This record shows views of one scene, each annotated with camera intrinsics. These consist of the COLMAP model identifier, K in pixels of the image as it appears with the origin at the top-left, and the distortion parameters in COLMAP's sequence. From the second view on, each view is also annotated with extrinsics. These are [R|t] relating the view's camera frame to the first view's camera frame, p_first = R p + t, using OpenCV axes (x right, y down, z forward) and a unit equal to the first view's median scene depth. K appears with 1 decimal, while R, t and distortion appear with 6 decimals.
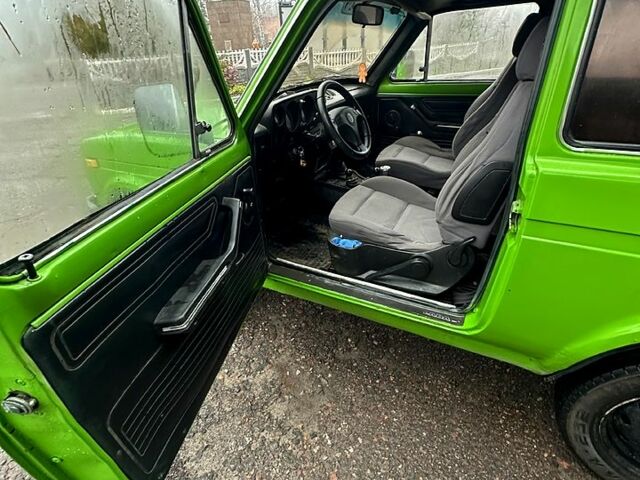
lens RADIAL K [[336.1, 0, 320.0], [0, 336.1, 240.0], [0, 0, 1]] dist [-0.001063, 0.000683]
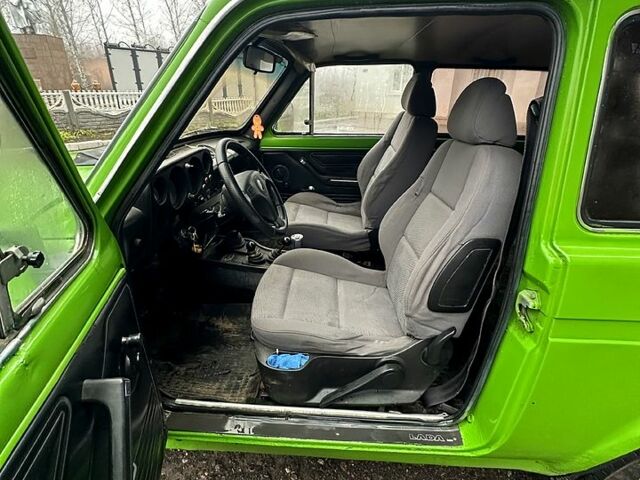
lens RADIAL K [[336.1, 0, 320.0], [0, 336.1, 240.0], [0, 0, 1]] dist [-0.001063, 0.000683]
pose [[0.910528, -0.117051, 0.396533, -0.102622], [0.163390, 0.982889, -0.085046, -0.160018], [-0.379793, 0.142227, 0.914073, 0.283876]]
